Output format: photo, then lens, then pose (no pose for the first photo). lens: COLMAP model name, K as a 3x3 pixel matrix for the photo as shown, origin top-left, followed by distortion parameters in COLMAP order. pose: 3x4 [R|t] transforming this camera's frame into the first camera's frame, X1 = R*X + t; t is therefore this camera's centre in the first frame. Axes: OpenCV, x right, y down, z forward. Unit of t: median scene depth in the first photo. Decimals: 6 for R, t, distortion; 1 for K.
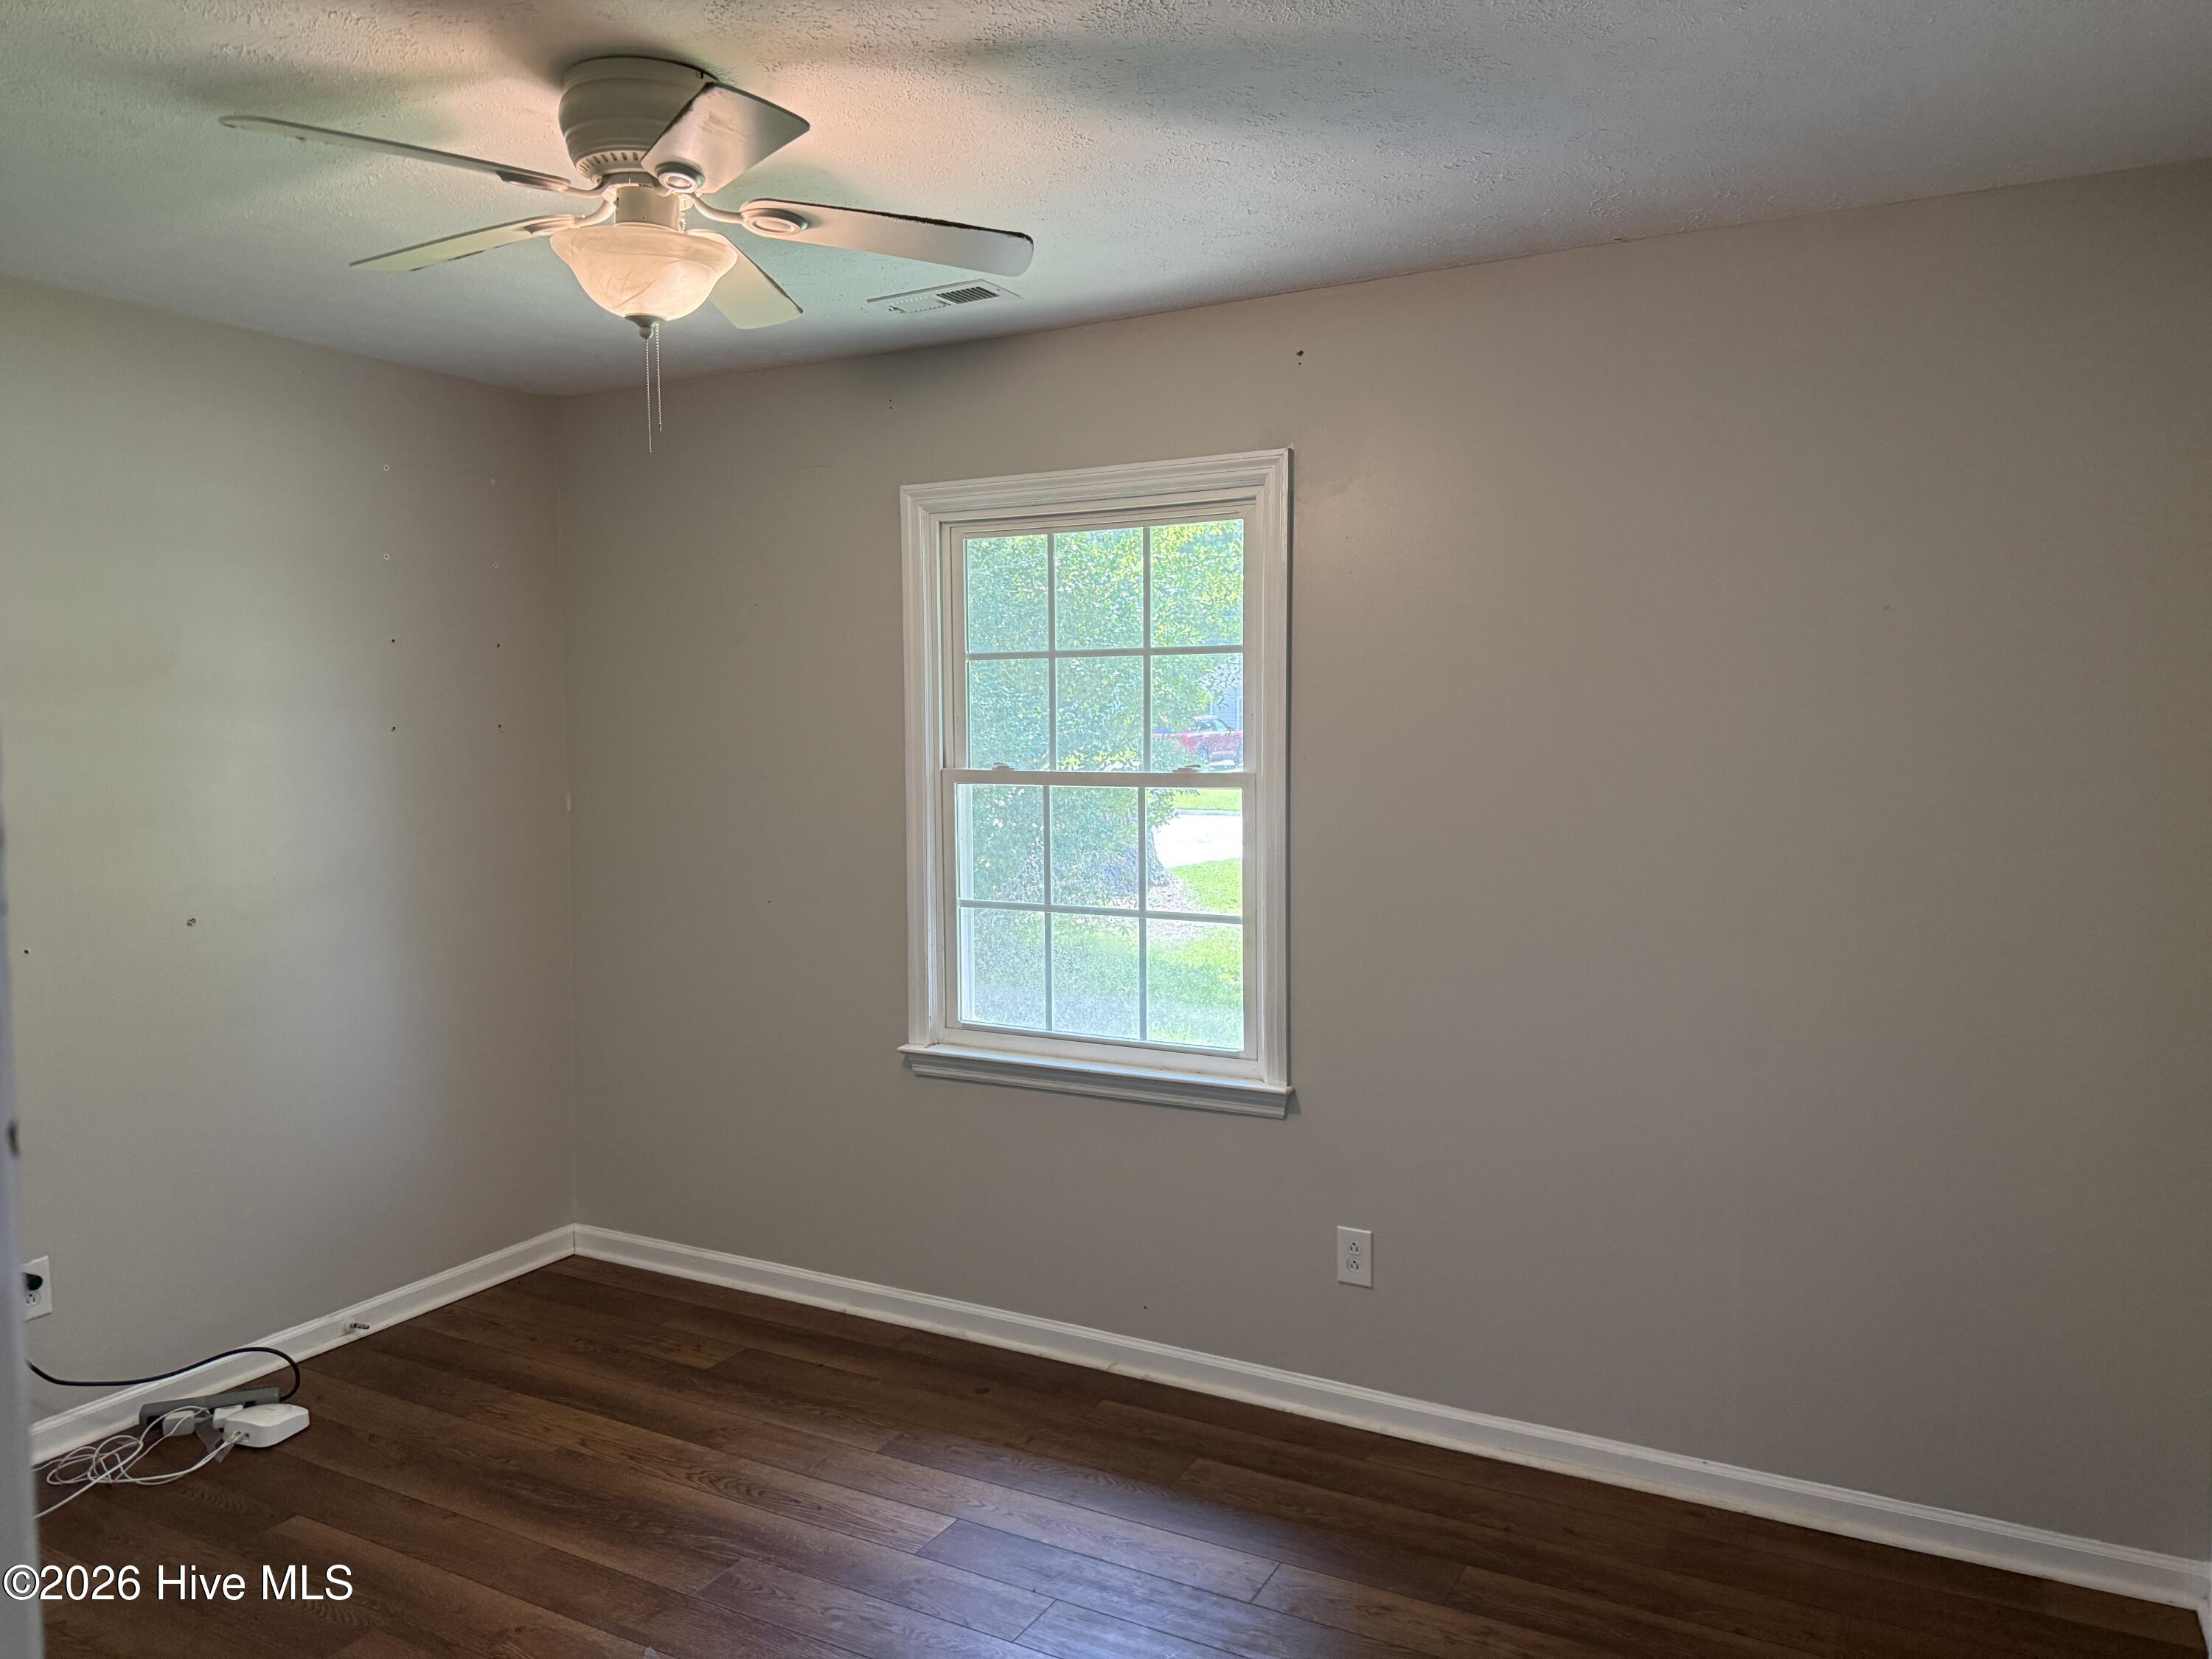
lens RADIAL K [[1567.3, 0, 1089.2], [0, 1567.3, 831.4], [0, 0, 1]] dist [0.085185, -0.118467]
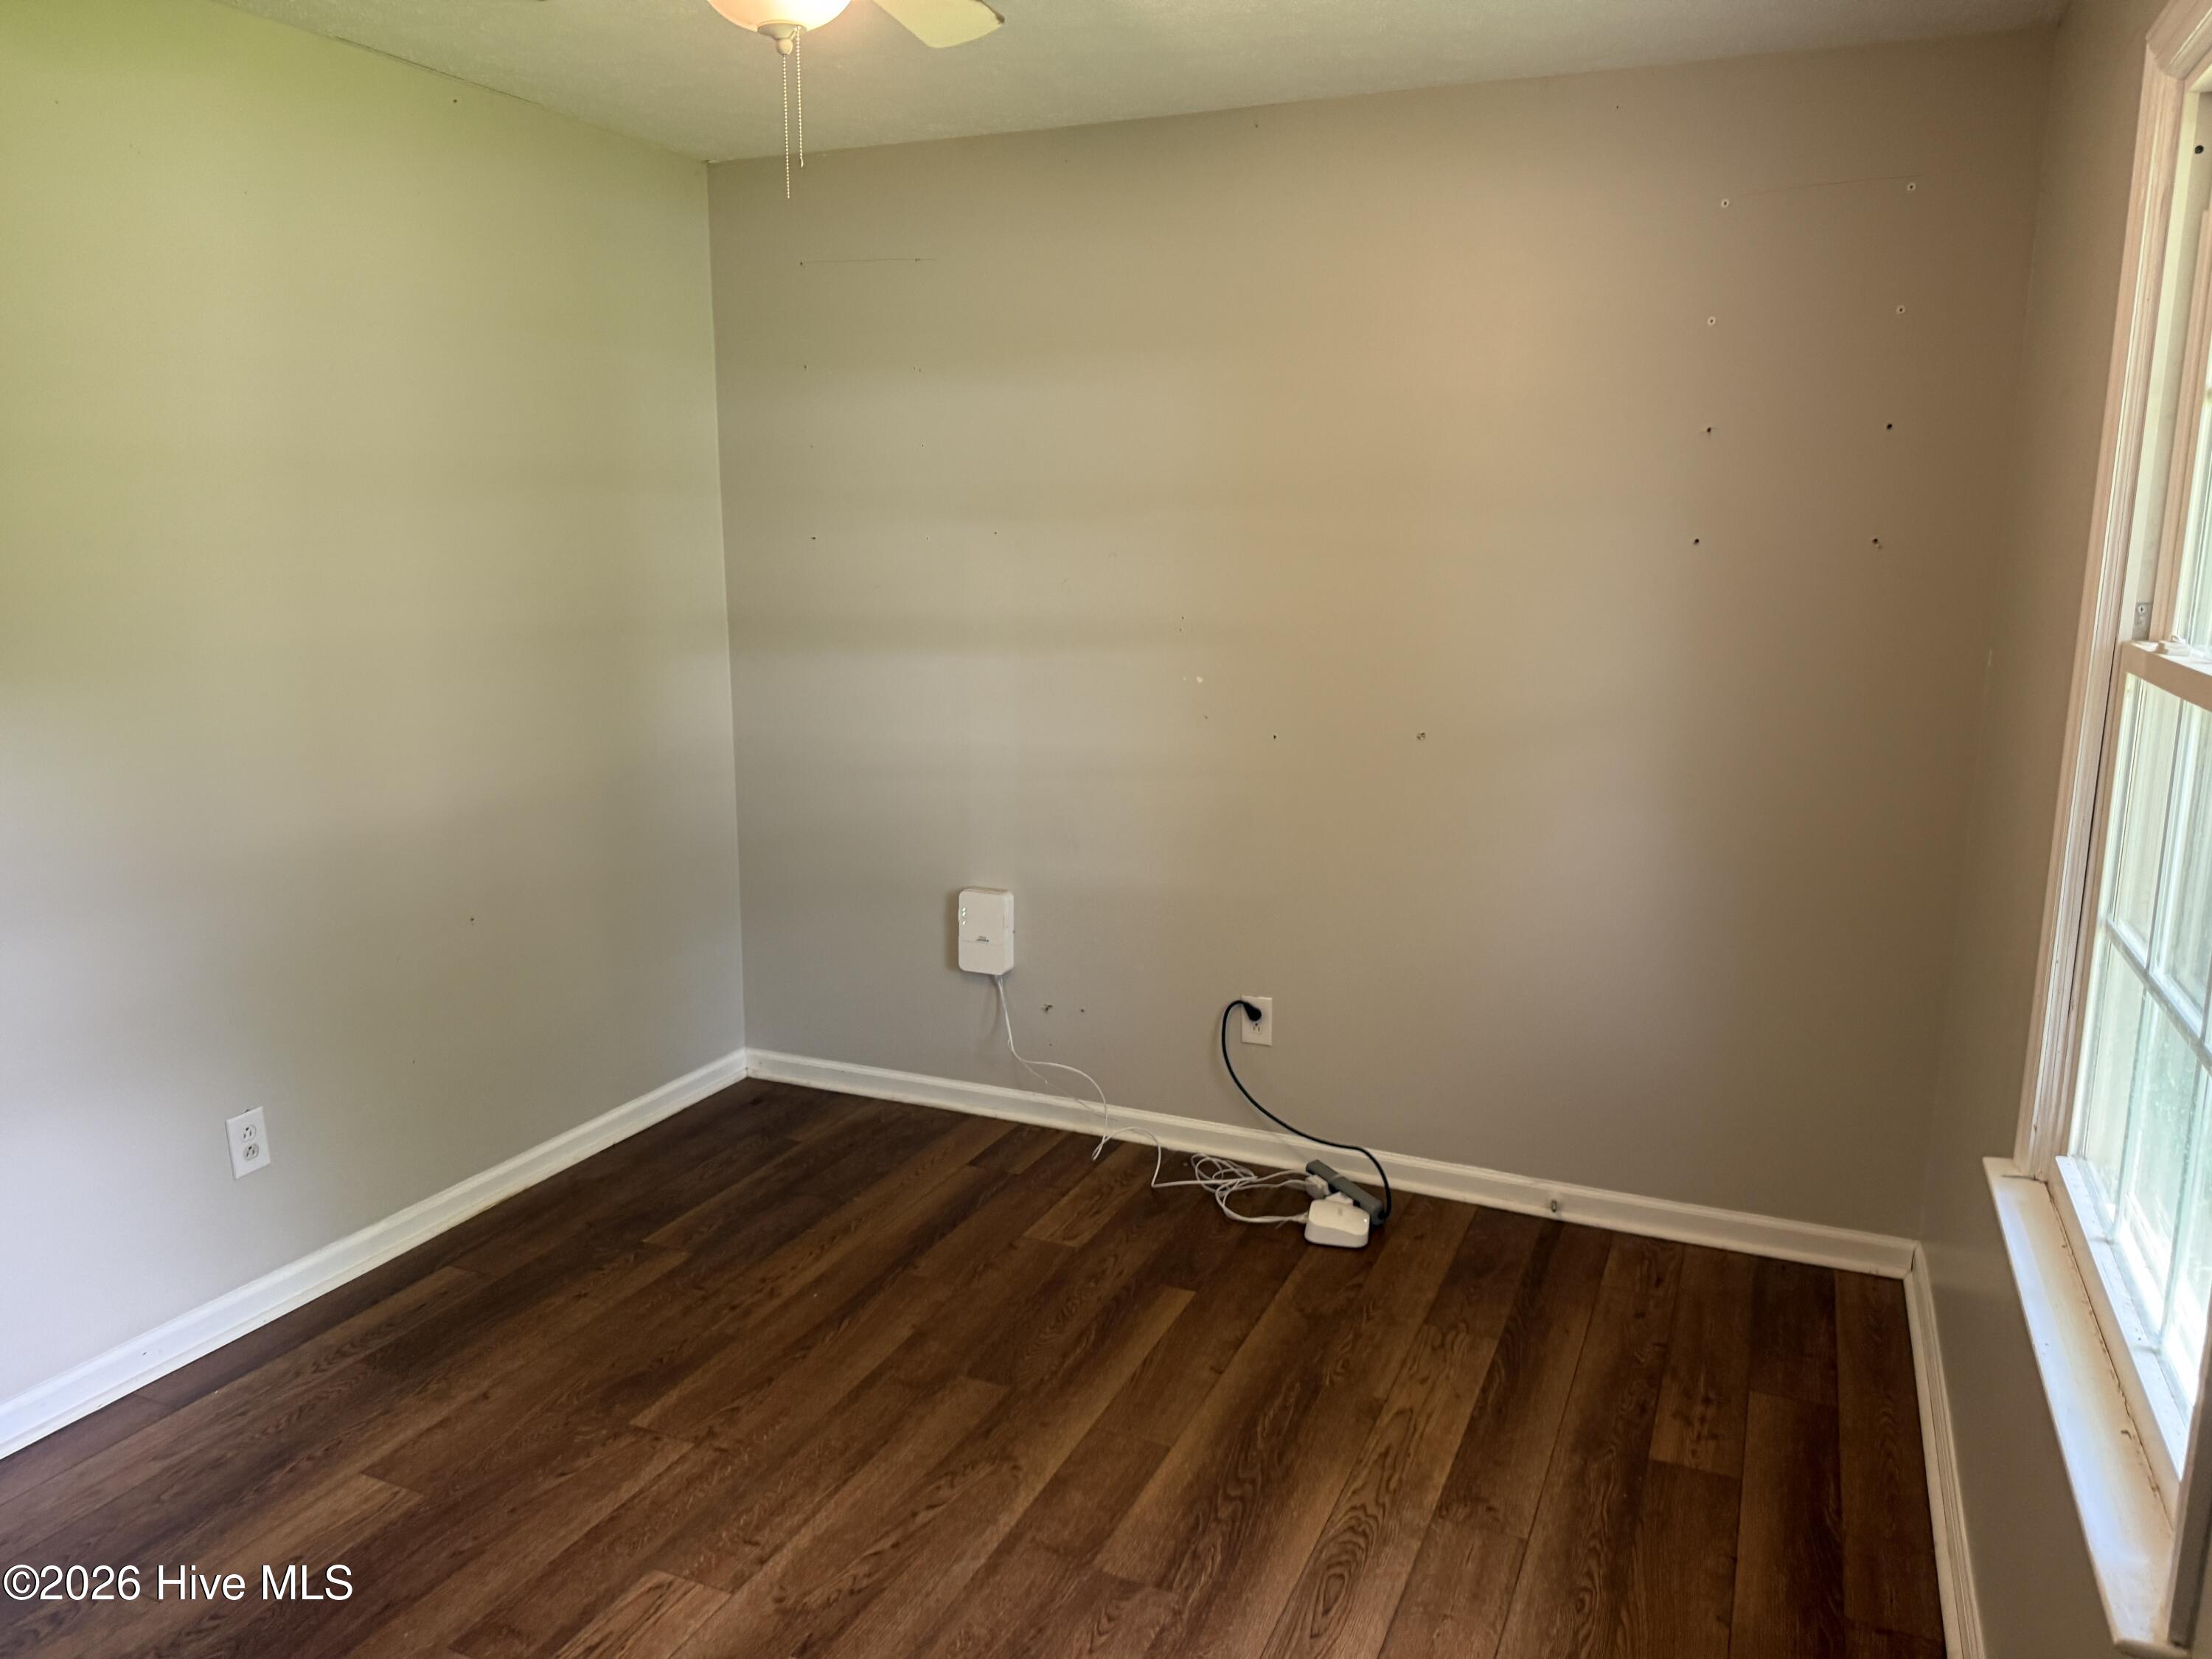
lens RADIAL K [[1567.3, 0, 1089.8], [0, 1567.3, 819.1], [0, 0, 1]] dist [0.085185, -0.118467]
pose [[0.114947, 0.195573, -0.973929, 0.400361], [-0.089113, 0.978505, 0.185974, -0.057369], [0.989366, 0.065413, 0.129905, 0.689210]]
